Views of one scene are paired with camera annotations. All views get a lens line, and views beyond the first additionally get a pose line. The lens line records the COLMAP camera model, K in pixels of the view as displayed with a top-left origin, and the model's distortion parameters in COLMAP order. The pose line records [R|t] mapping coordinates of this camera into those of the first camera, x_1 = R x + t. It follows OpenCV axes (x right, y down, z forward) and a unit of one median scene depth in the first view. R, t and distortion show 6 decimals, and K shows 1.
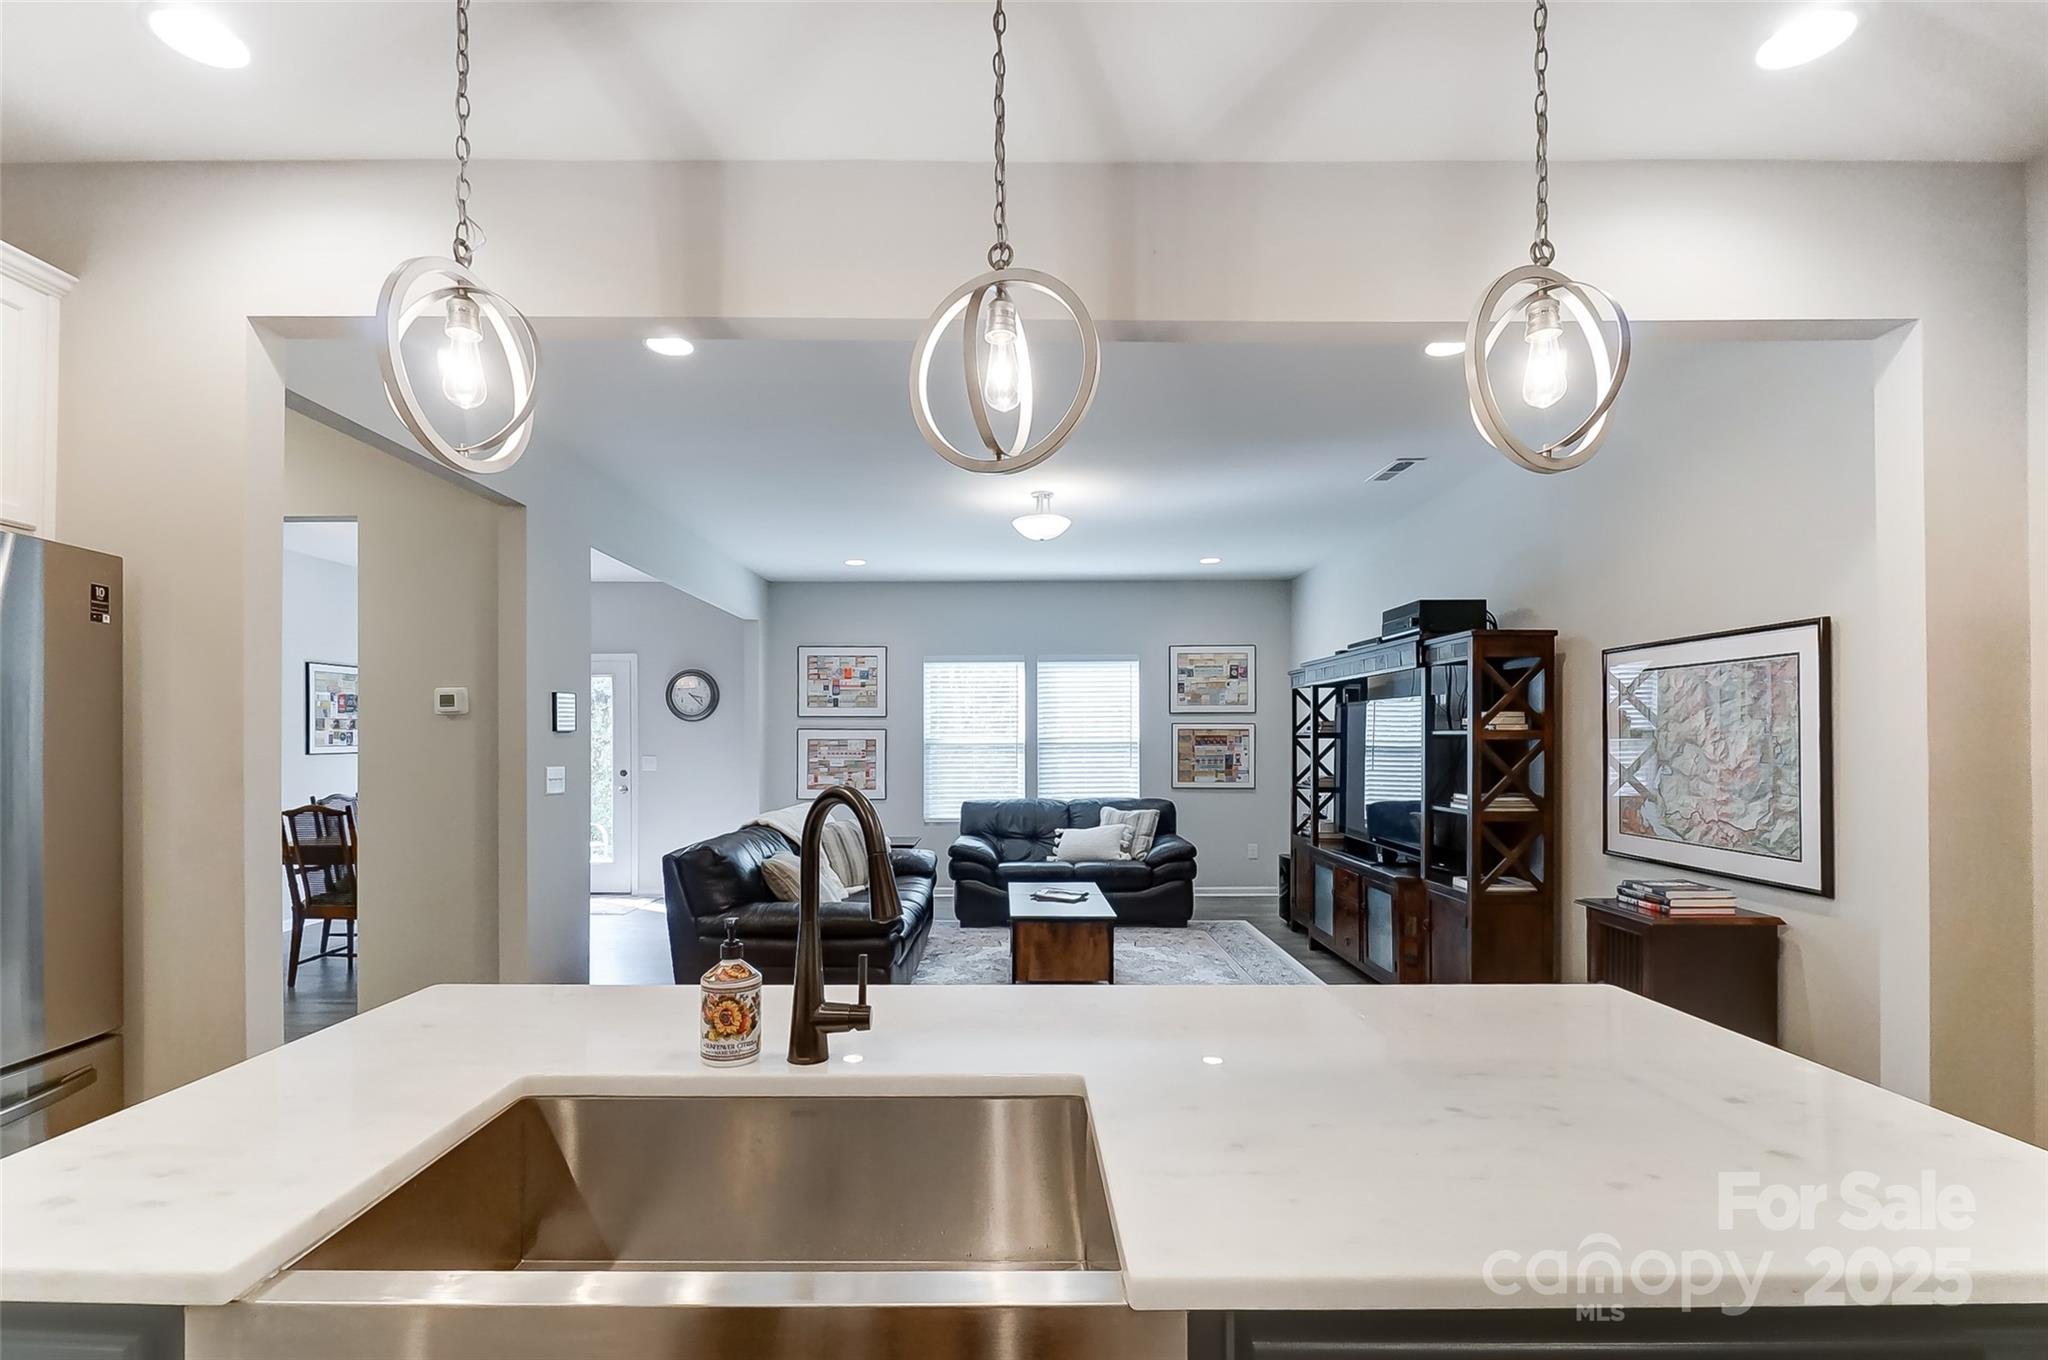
lens RADIAL K [[909.8, 0, 1034.5], [0, 909.8, 740.4], [0, 0, 1]] dist [-0.037671, 0.006906]
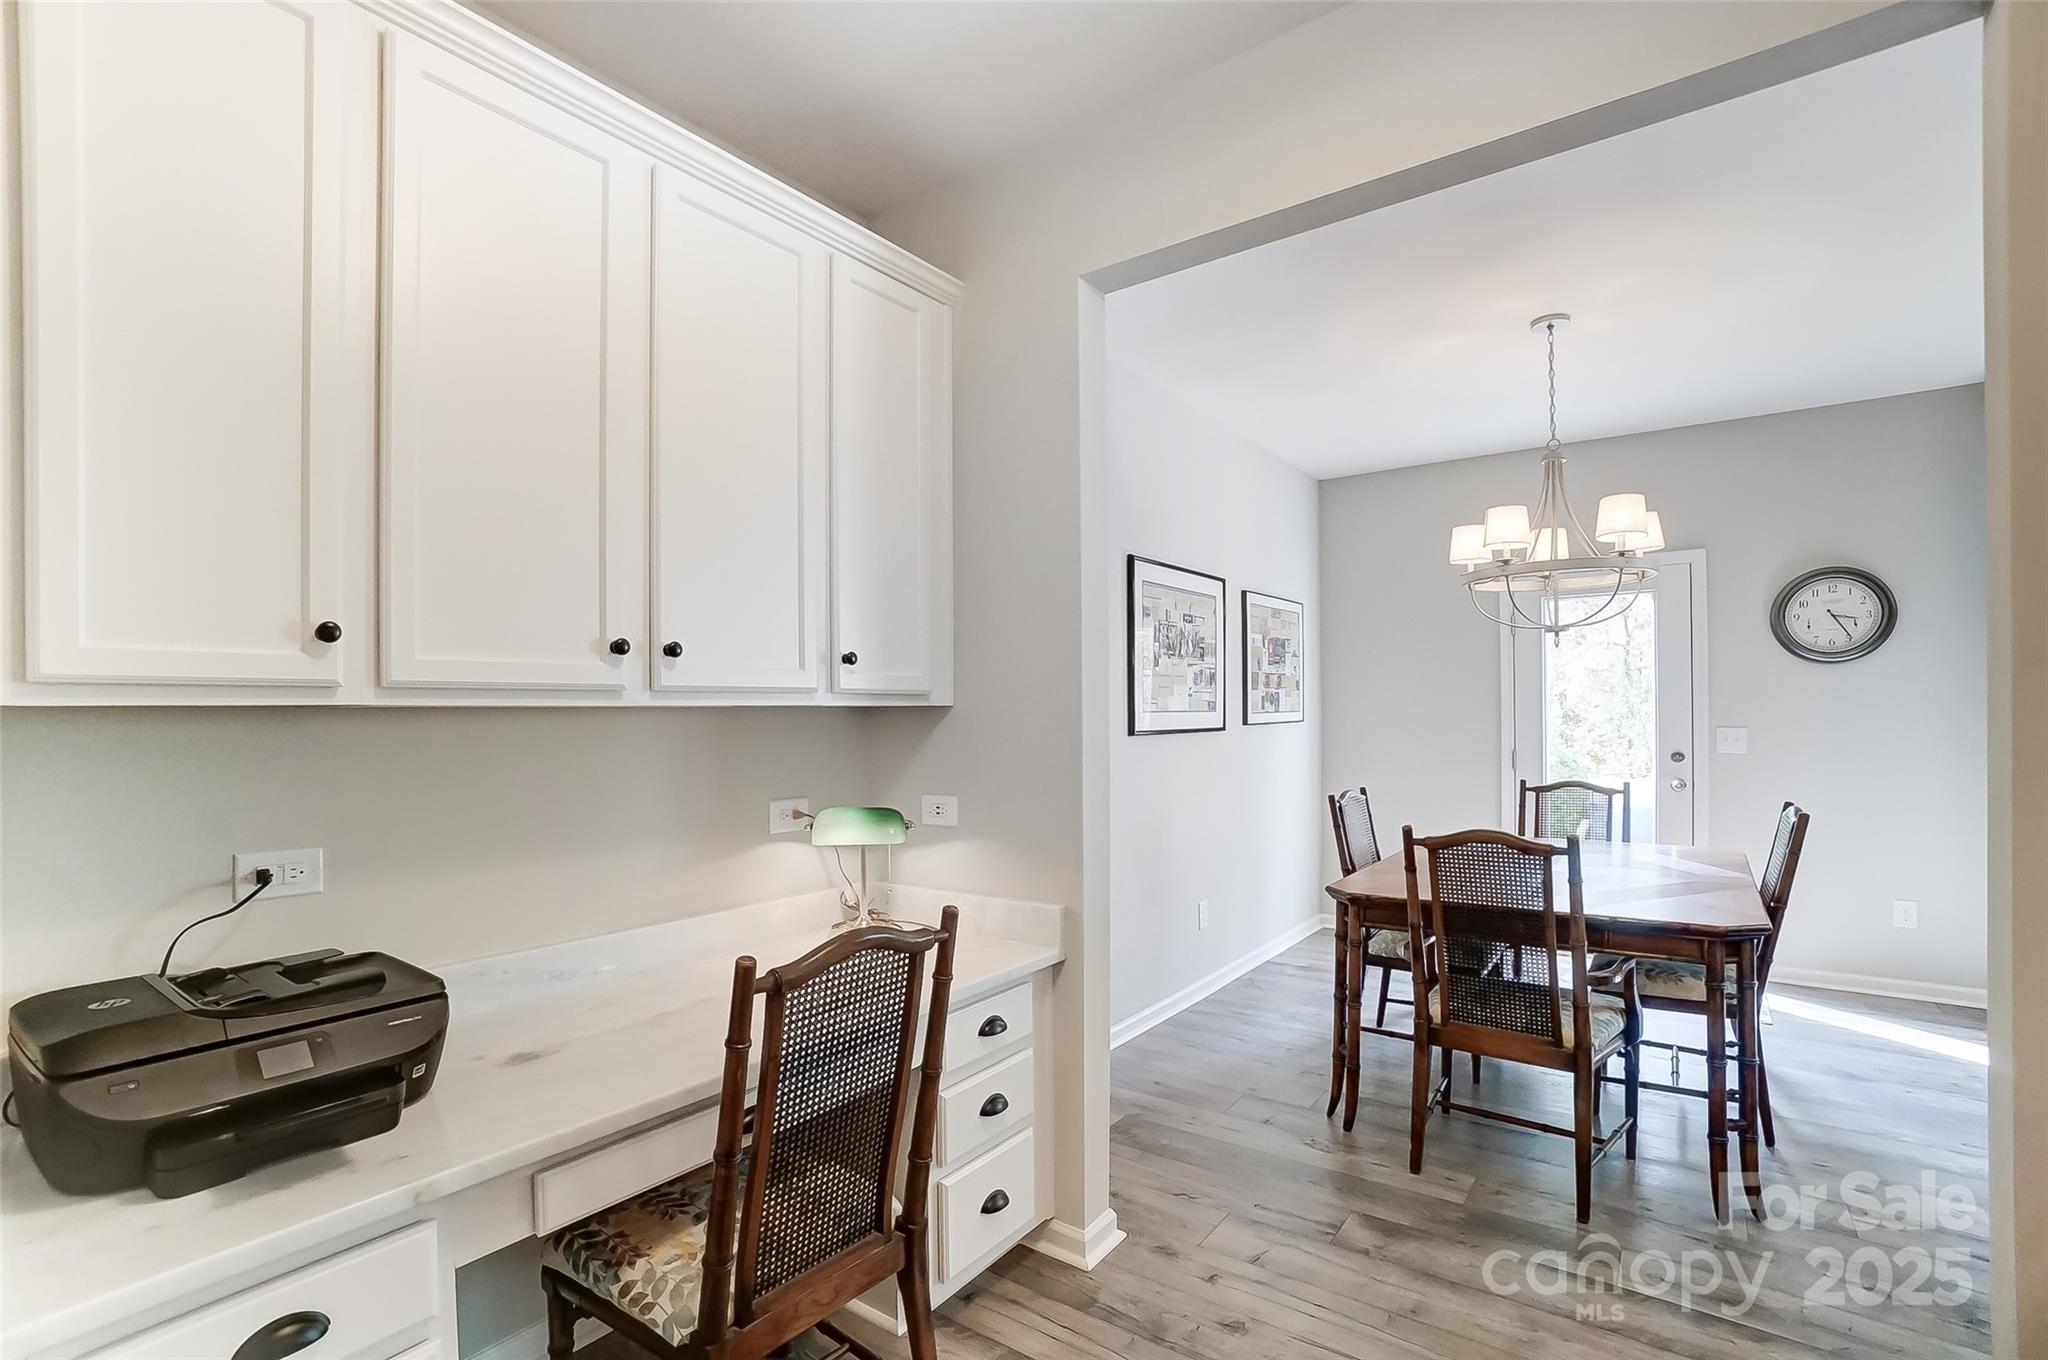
lens RADIAL K [[909.8, 0, 1015.5], [0, 909.8, 721.0], [0, 0, 1]] dist [-0.037671, 0.006906]
pose [[0.777763, -0.002239, -0.628553, -0.492510], [0.010518, 0.999900, 0.009453, 0.004225], [0.628469, -0.013963, 0.777709, 0.328983]]
